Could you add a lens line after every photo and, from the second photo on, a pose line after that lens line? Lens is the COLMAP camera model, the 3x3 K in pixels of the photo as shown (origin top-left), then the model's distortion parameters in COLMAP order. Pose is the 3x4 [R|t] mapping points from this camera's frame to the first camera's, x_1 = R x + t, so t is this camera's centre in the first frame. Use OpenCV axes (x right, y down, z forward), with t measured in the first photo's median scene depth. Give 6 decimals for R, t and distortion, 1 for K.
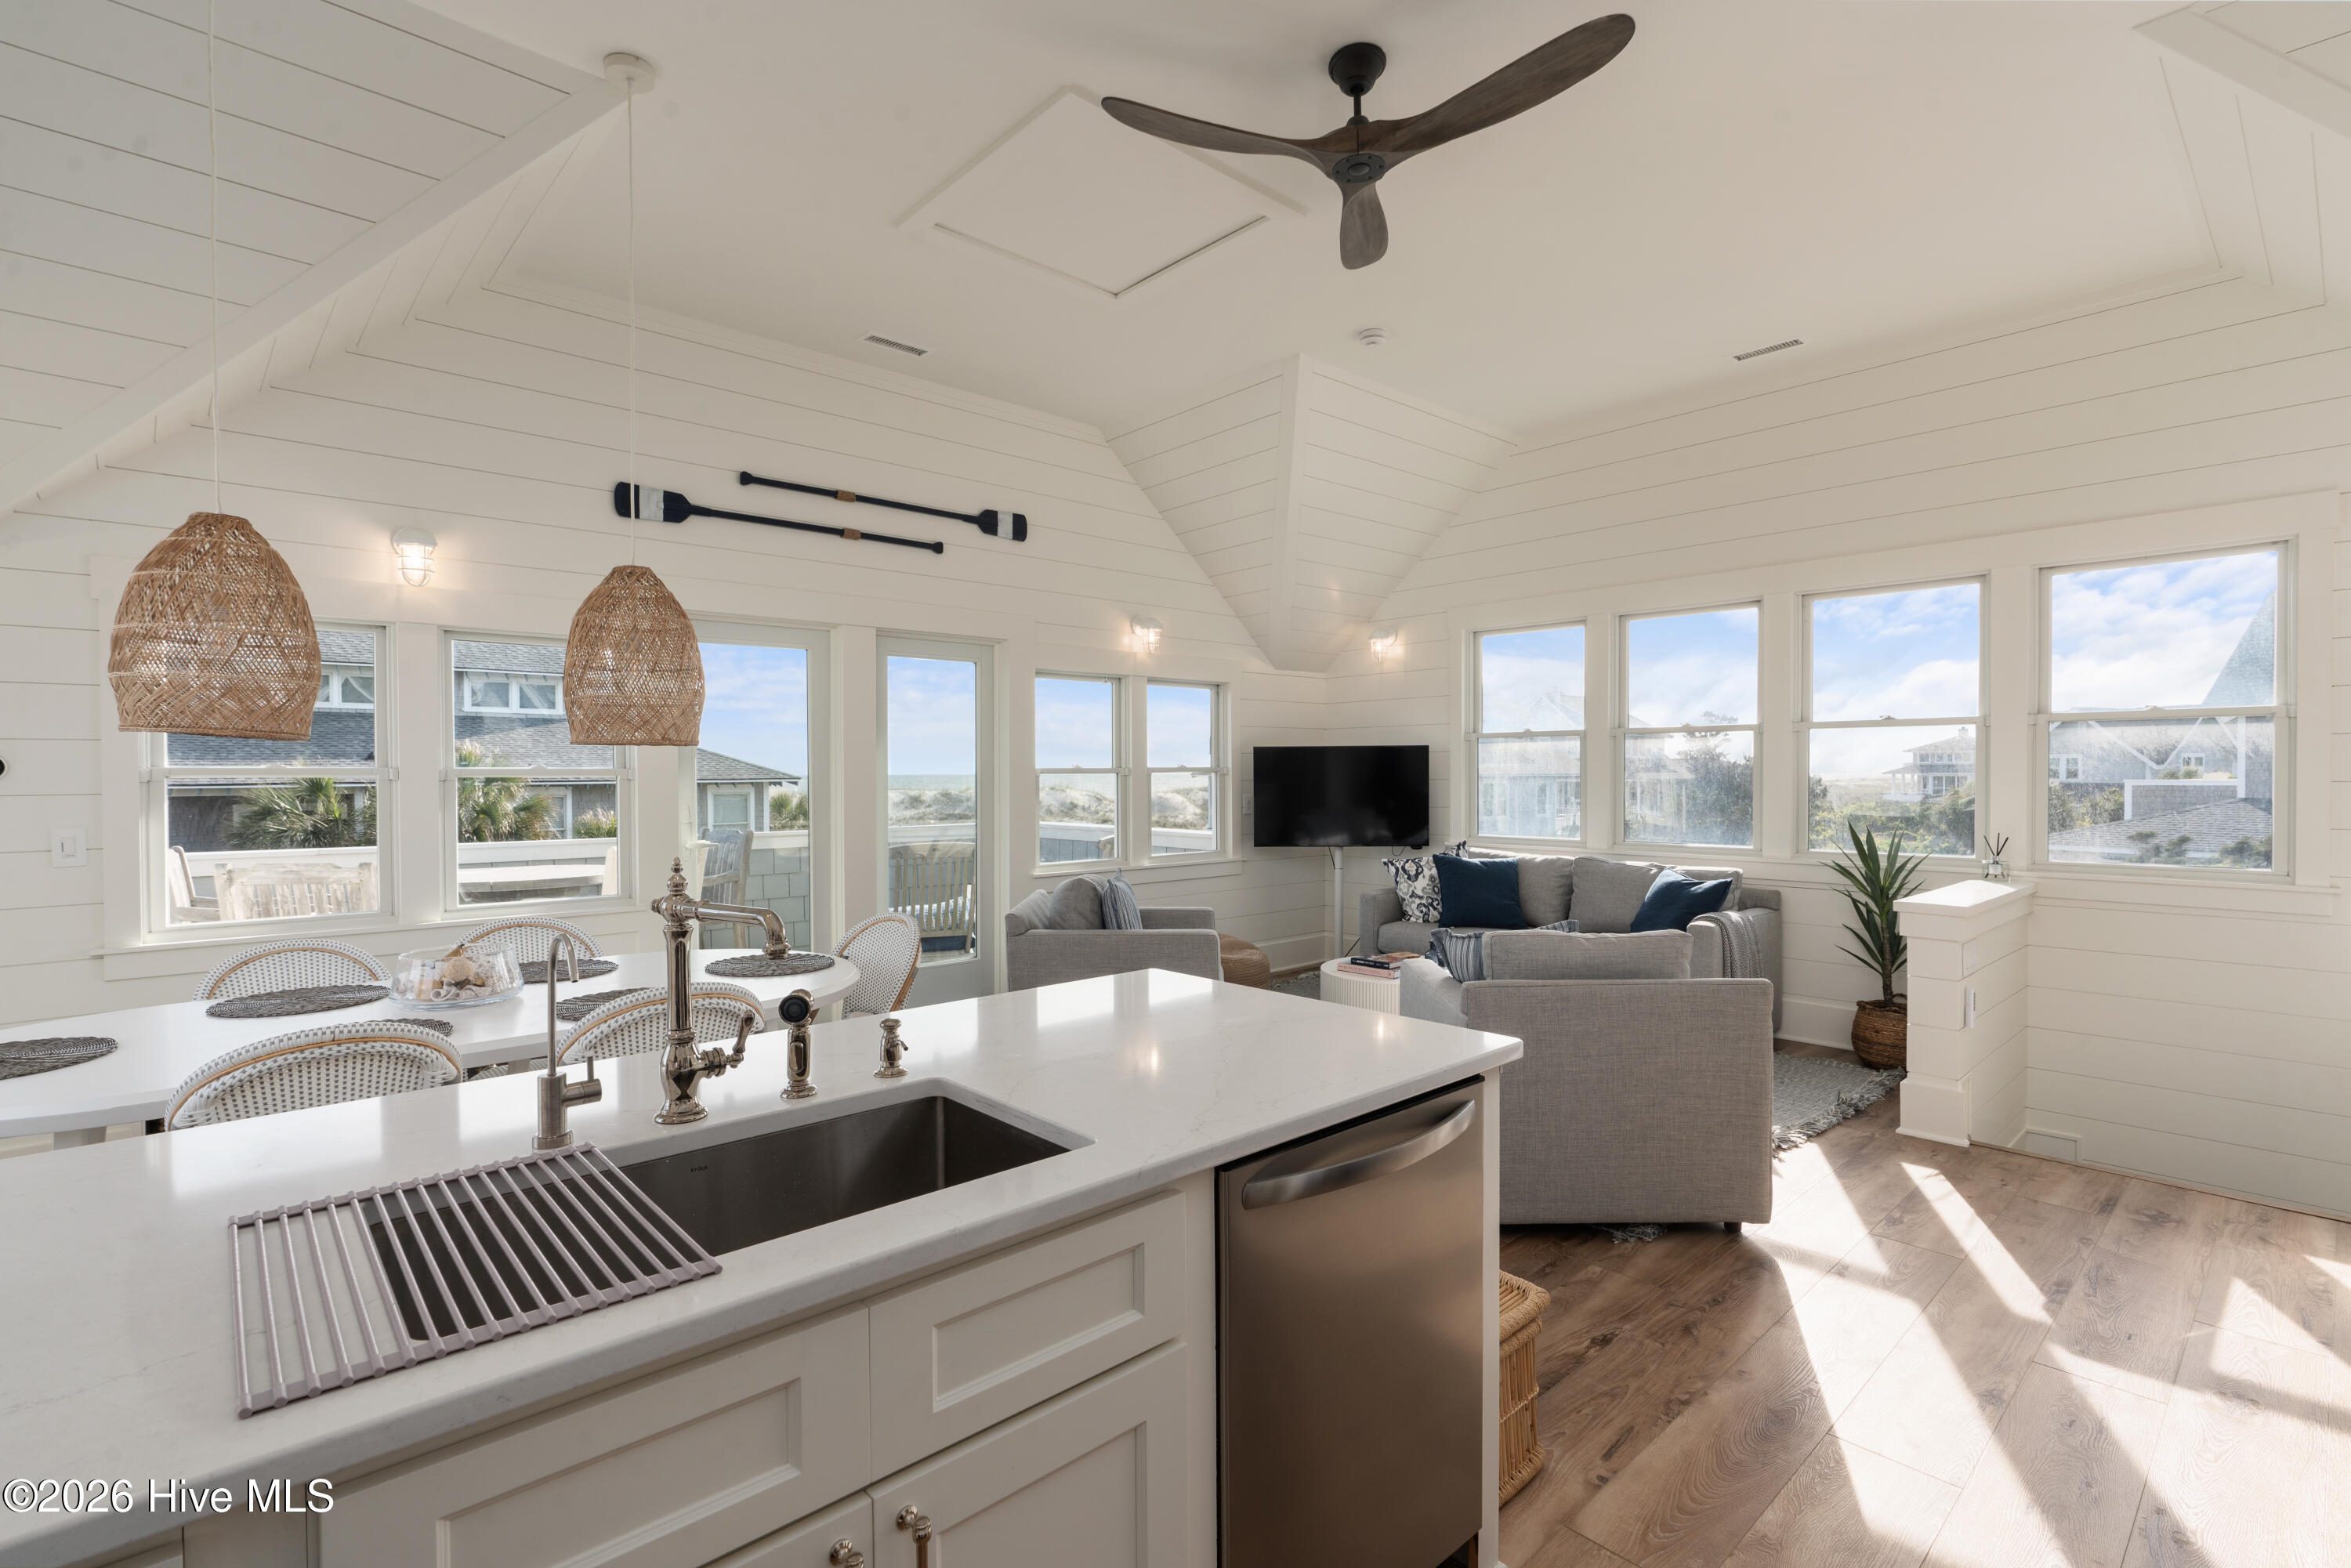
lens RADIAL K [[1063.2, 0, 1172.4], [0, 1063.2, 782.9], [0, 0, 1]] dist [-0.018261, 0.002745]
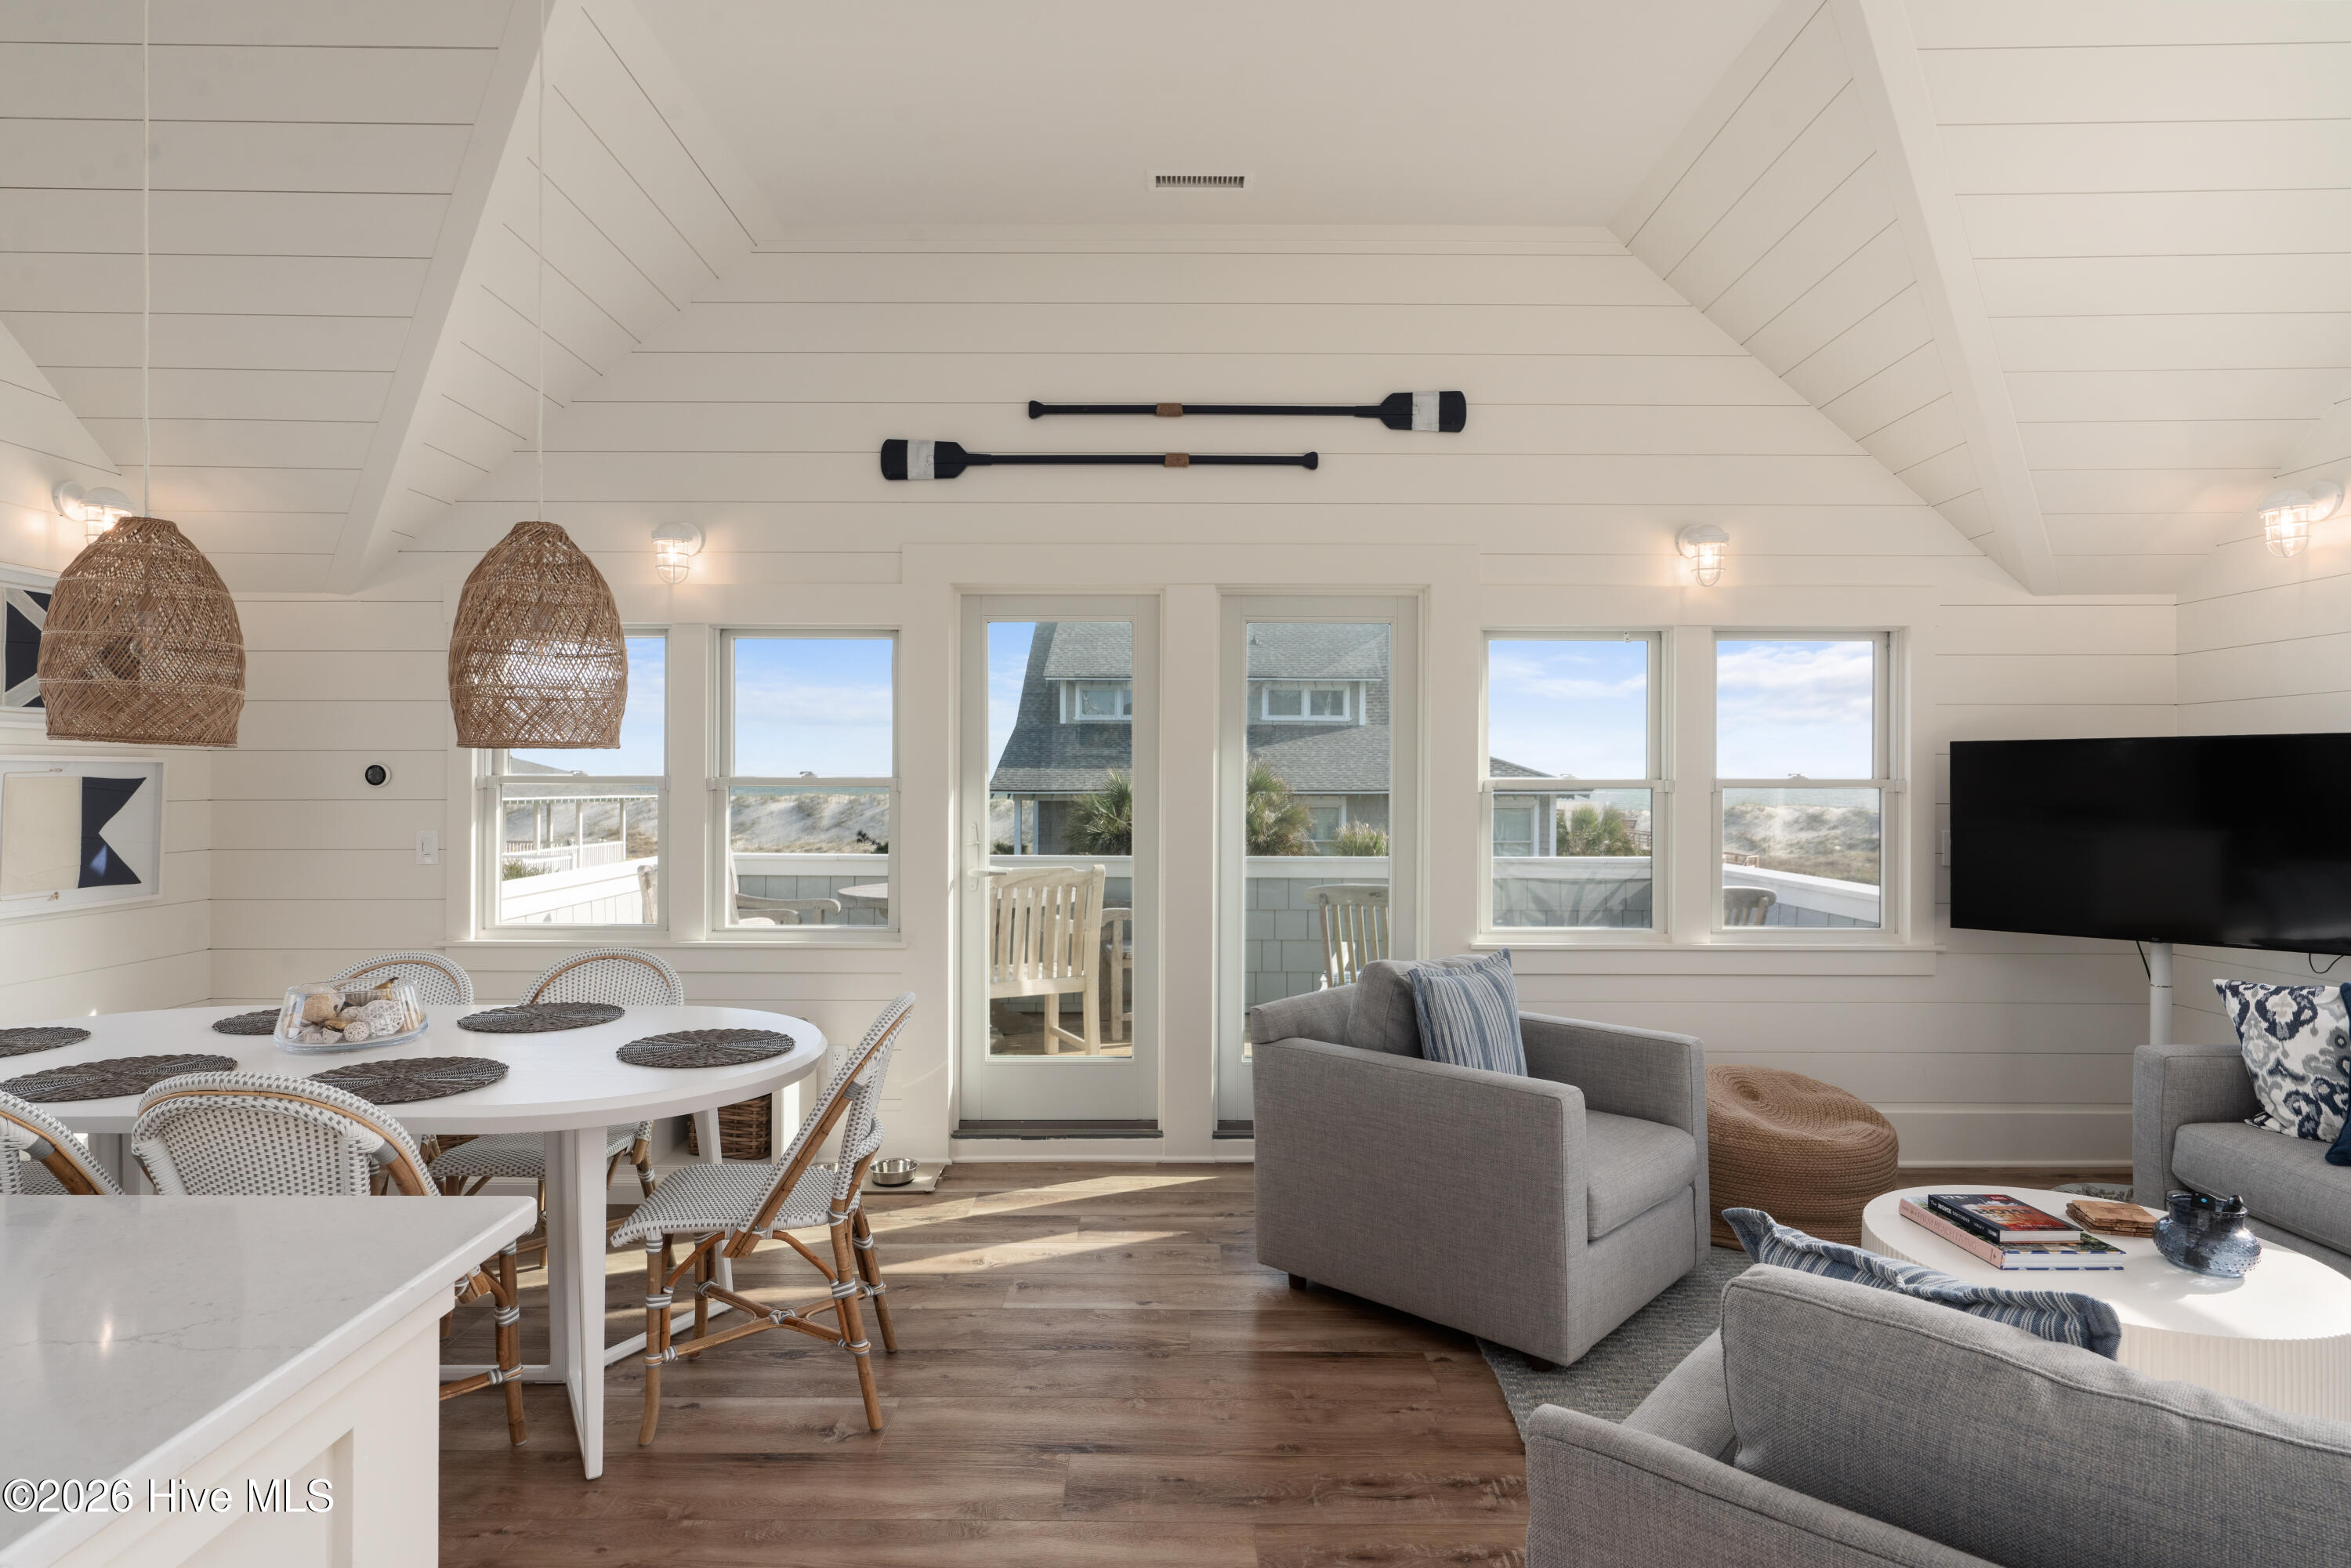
lens RADIAL K [[1247.8, 0, 1156.7], [0, 1247.8, 777.8], [0, 0, 1]] dist [-0.005403, 0.001529]
pose [[0.744193, 0.003605, -0.667955, 0.332636], [-0.012725, 0.999880, -0.008780, -0.008654], [0.667844, 0.015034, 0.744150, 0.441395]]
